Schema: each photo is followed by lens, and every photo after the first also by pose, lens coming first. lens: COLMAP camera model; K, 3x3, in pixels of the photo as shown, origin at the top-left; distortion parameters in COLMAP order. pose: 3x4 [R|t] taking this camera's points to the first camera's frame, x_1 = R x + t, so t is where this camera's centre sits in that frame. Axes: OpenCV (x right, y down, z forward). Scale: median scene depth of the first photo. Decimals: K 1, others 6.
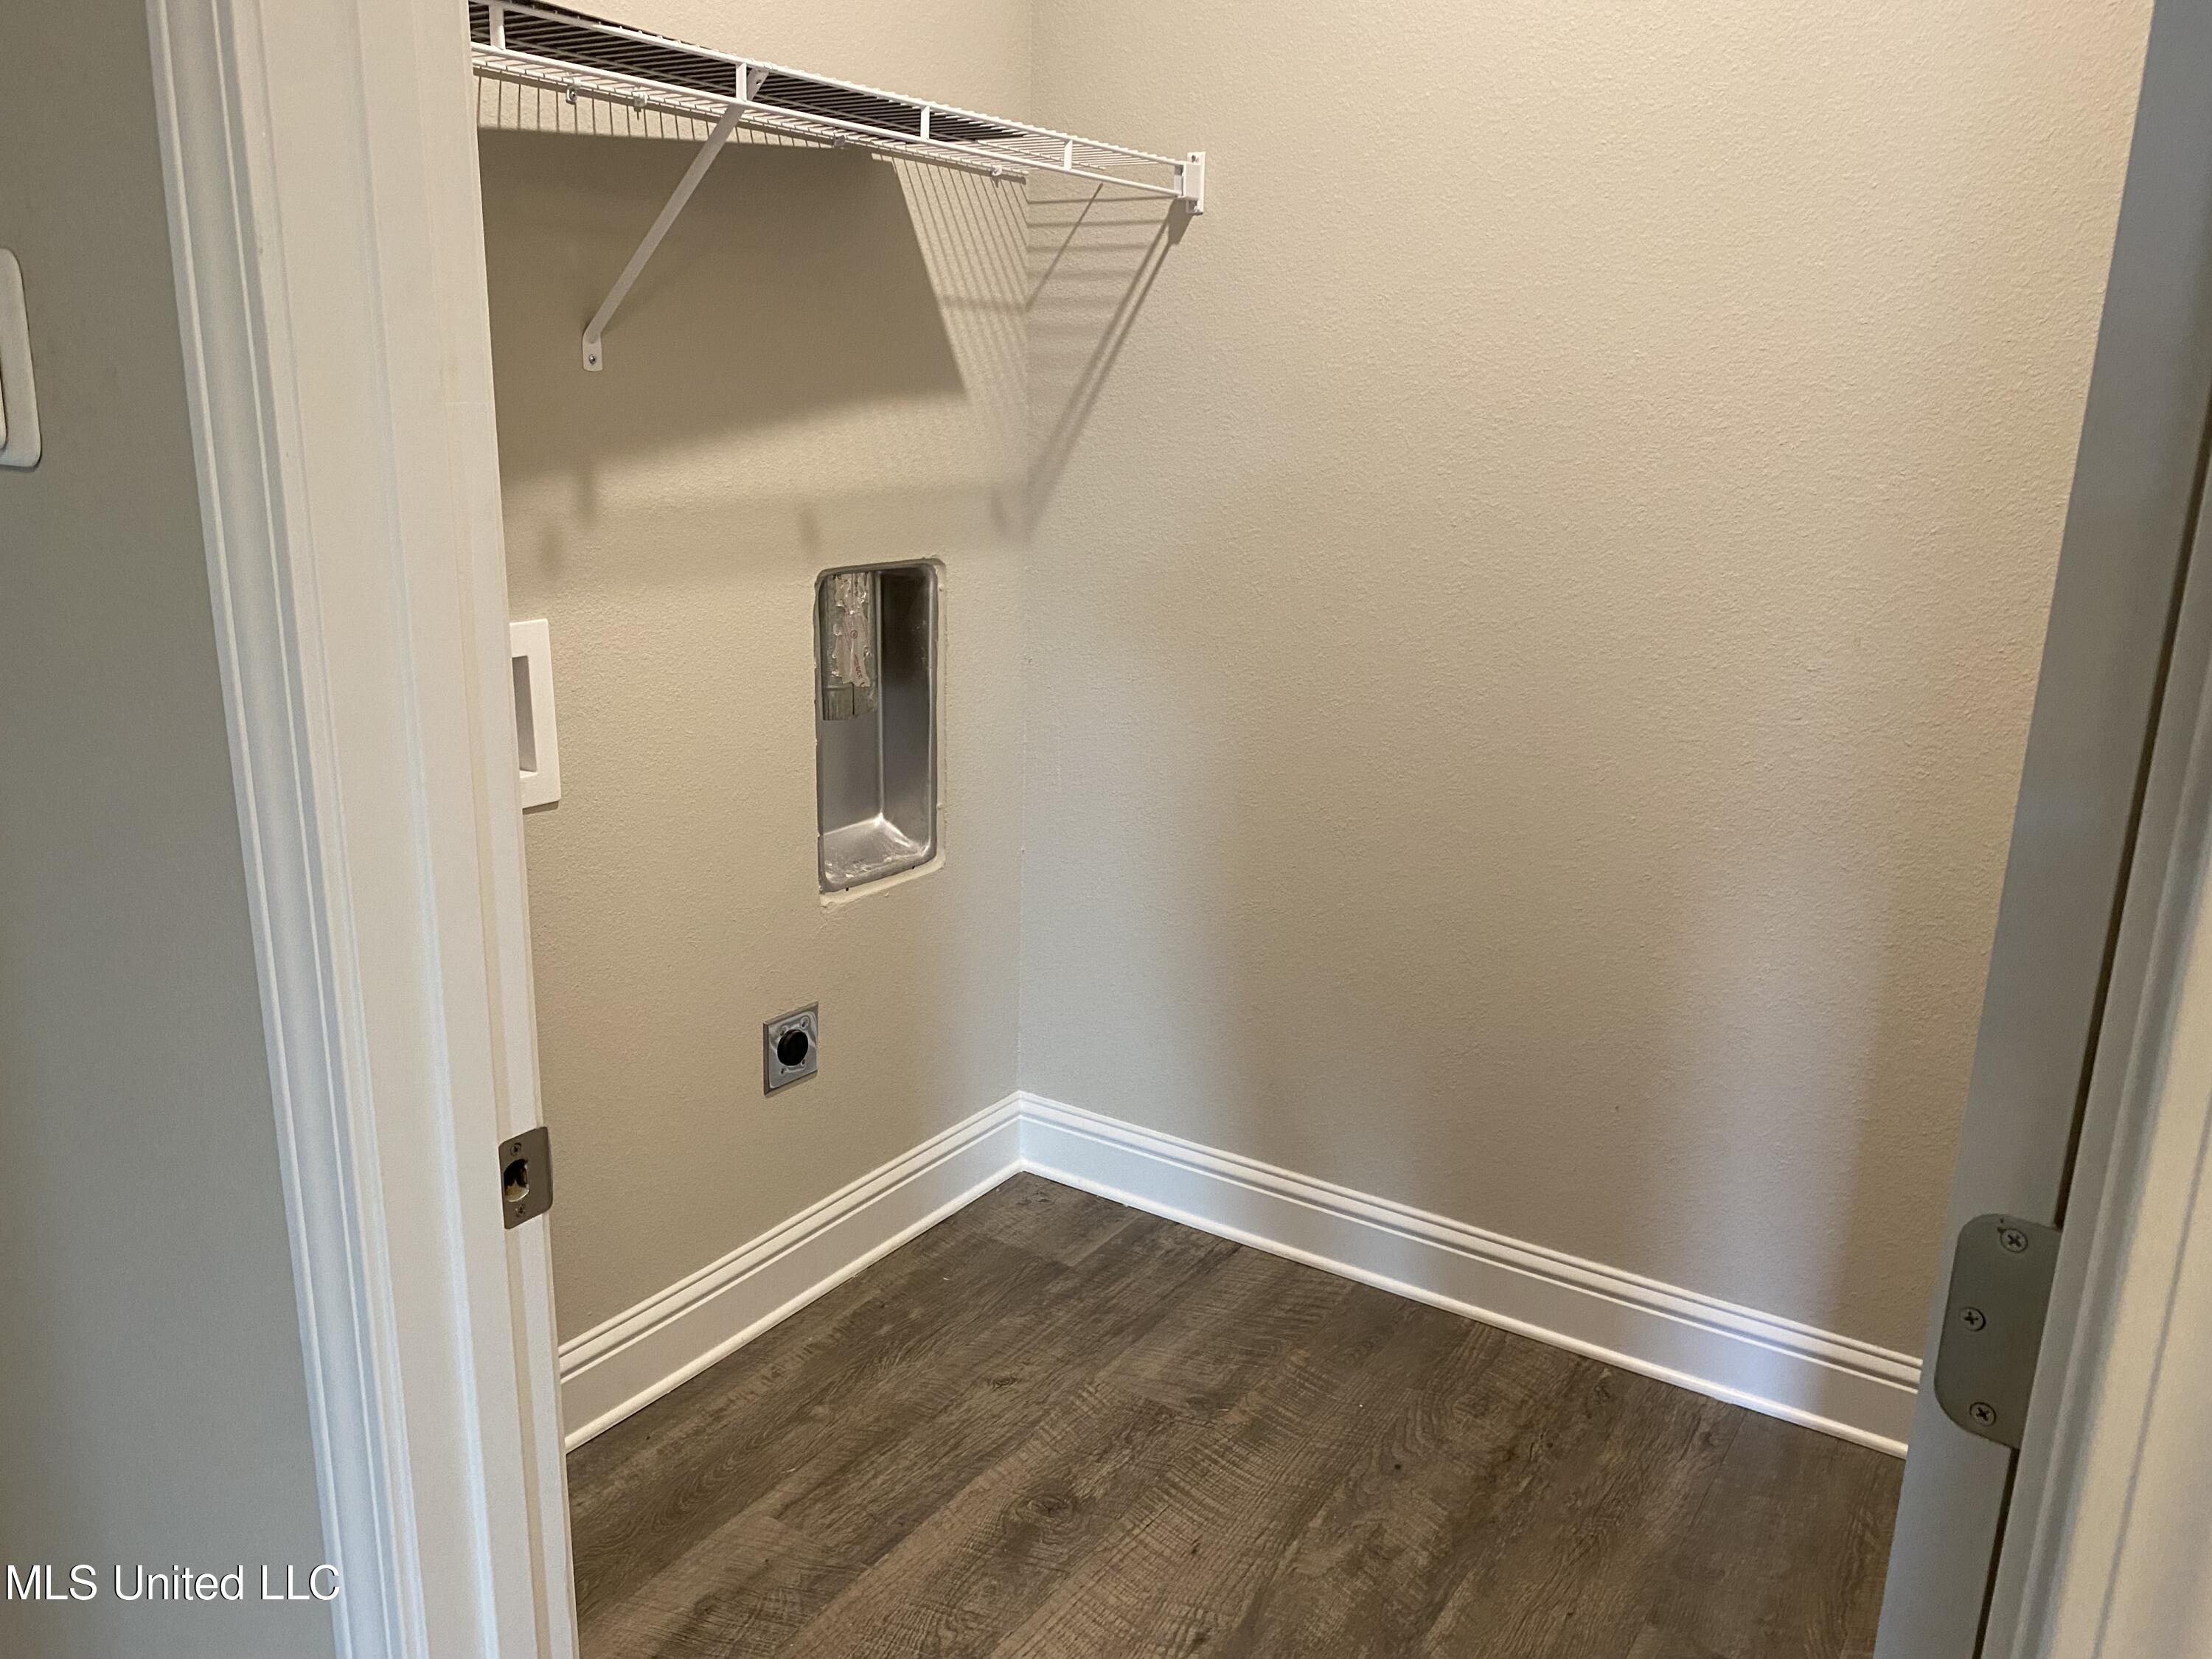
lens RADIAL K [[1682.3, 0, 1101.0], [0, 1682.3, 834.9], [0, 0, 1]] dist [0.031399, -0.035248]
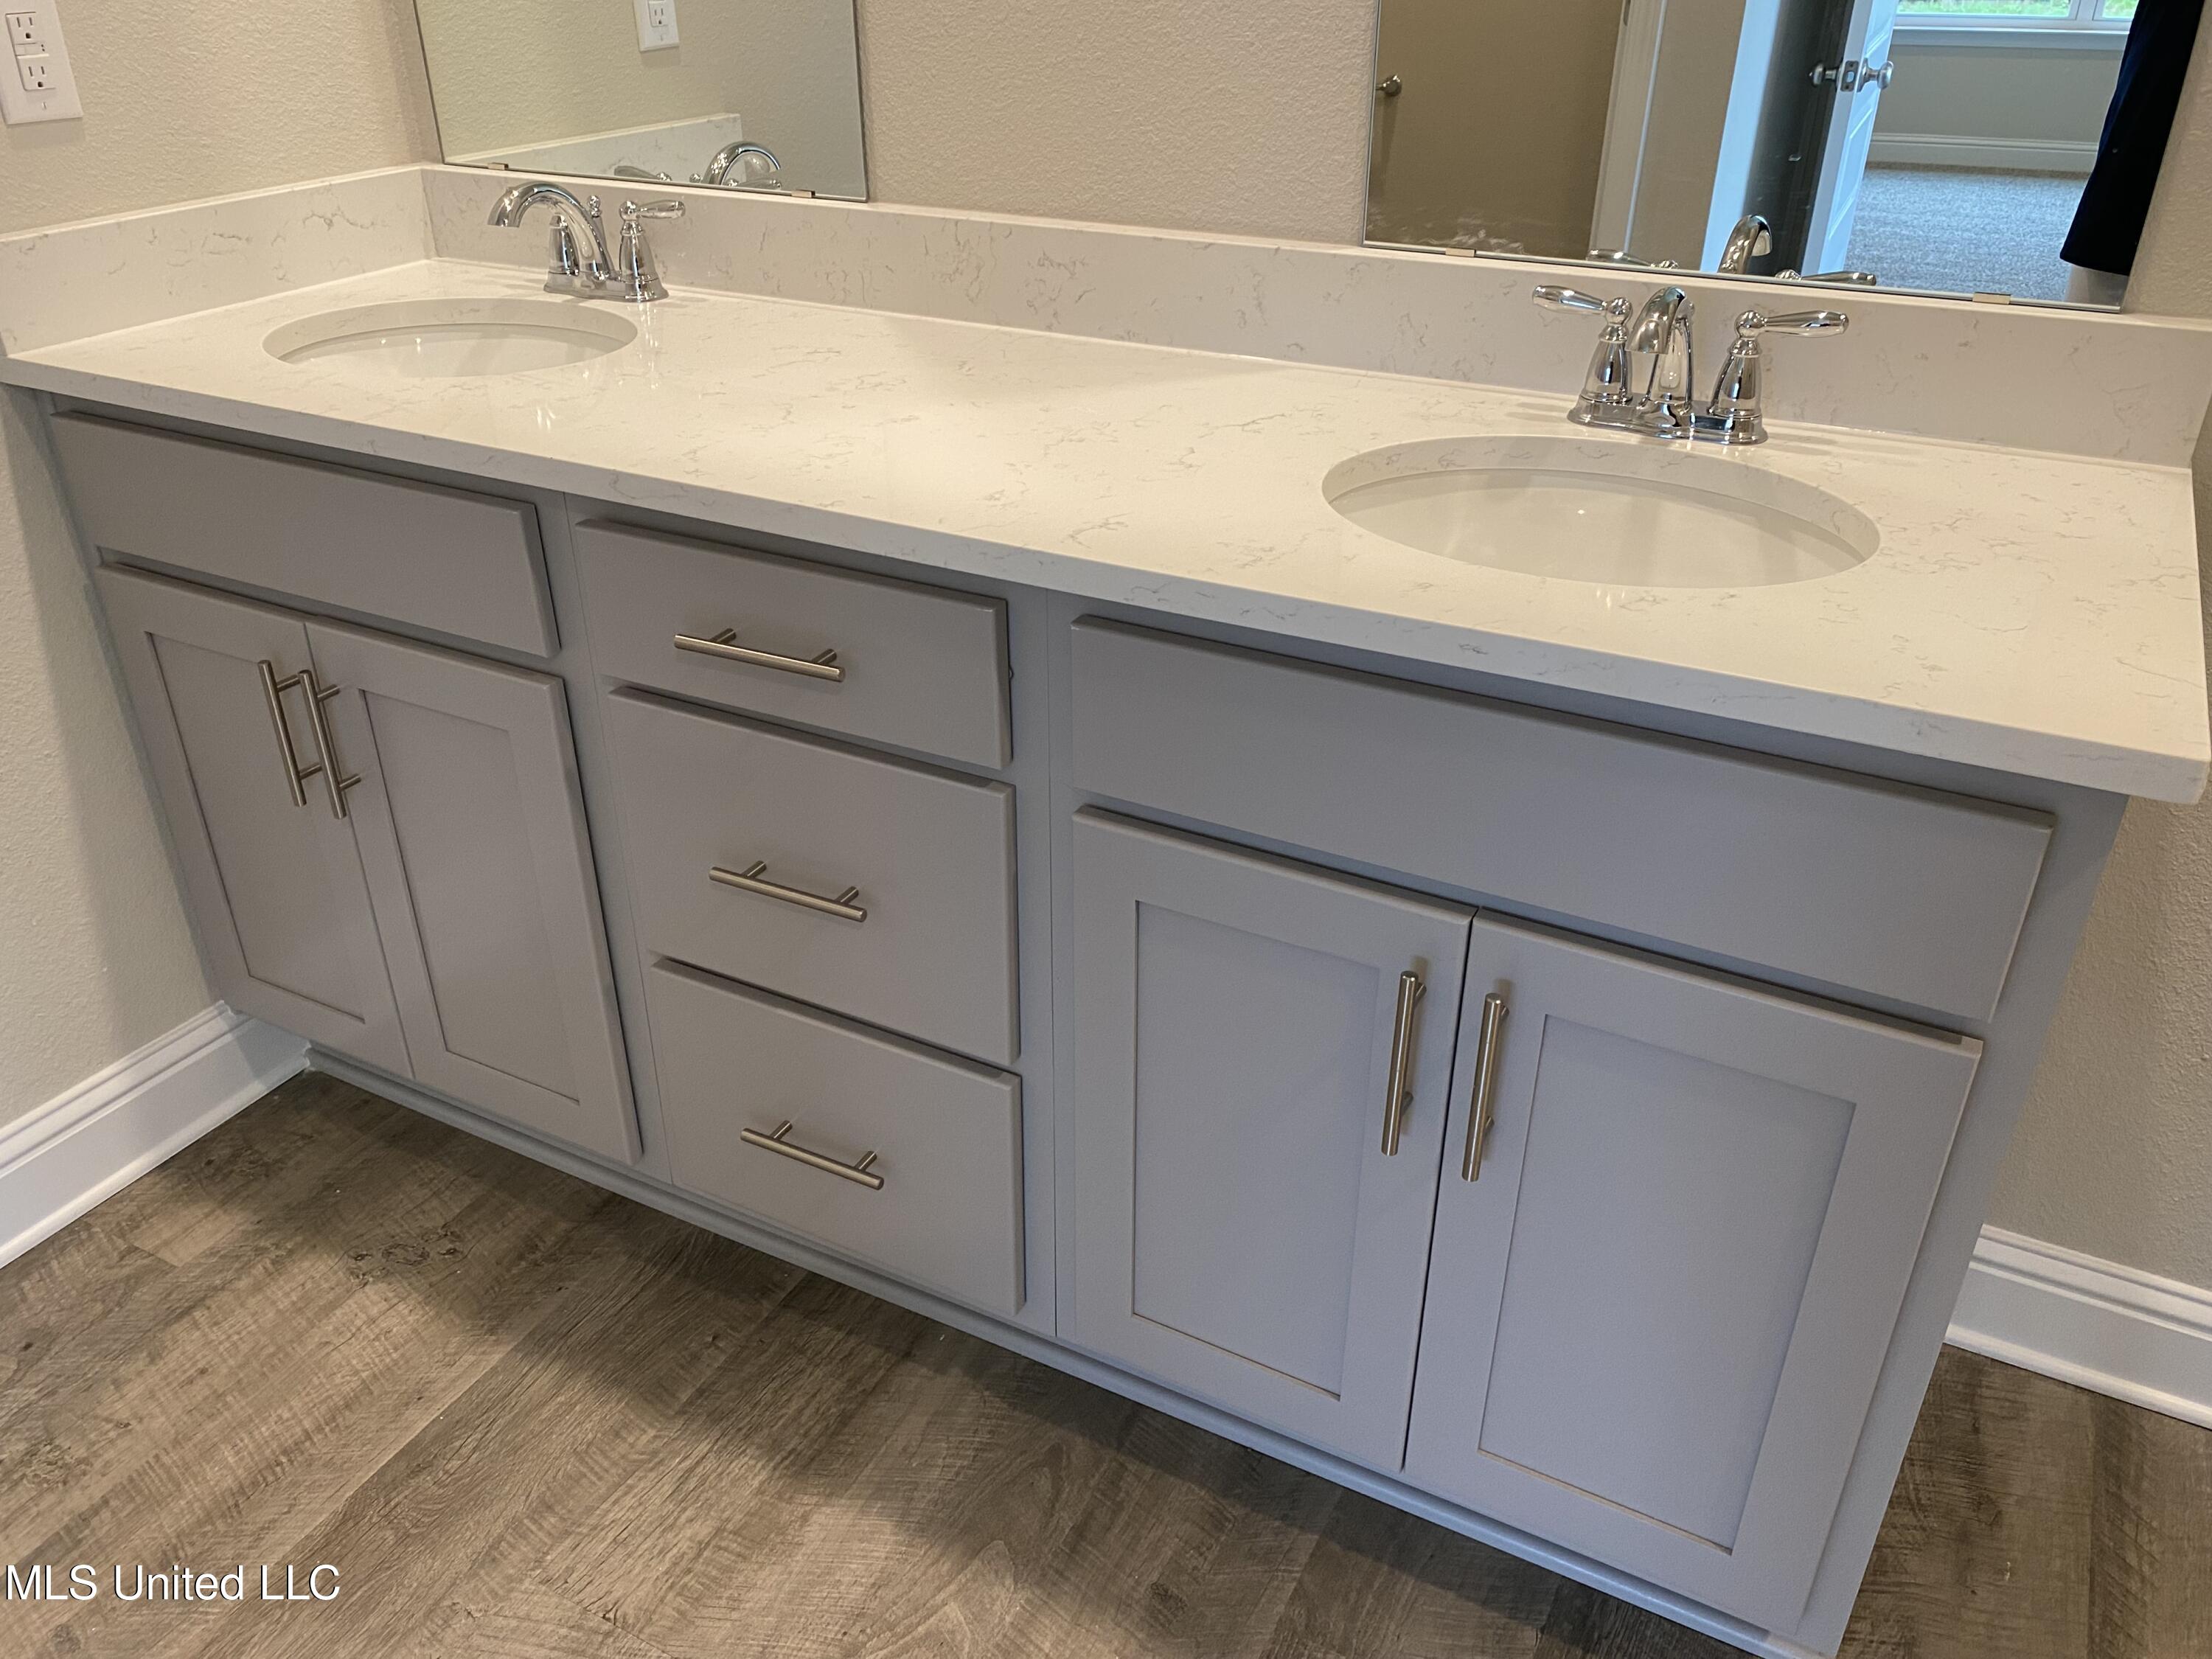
lens RADIAL K [[1682.3, 0, 1103.3], [0, 1682.3, 832.7], [0, 0, 1]] dist [0.031399, -0.035248]
pose [[-0.995916, 0.017898, -0.088490, -0.198998], [-0.048169, 0.723643, 0.688492, -0.317001], [0.076358, 0.689943, -0.719825, 1.325765]]
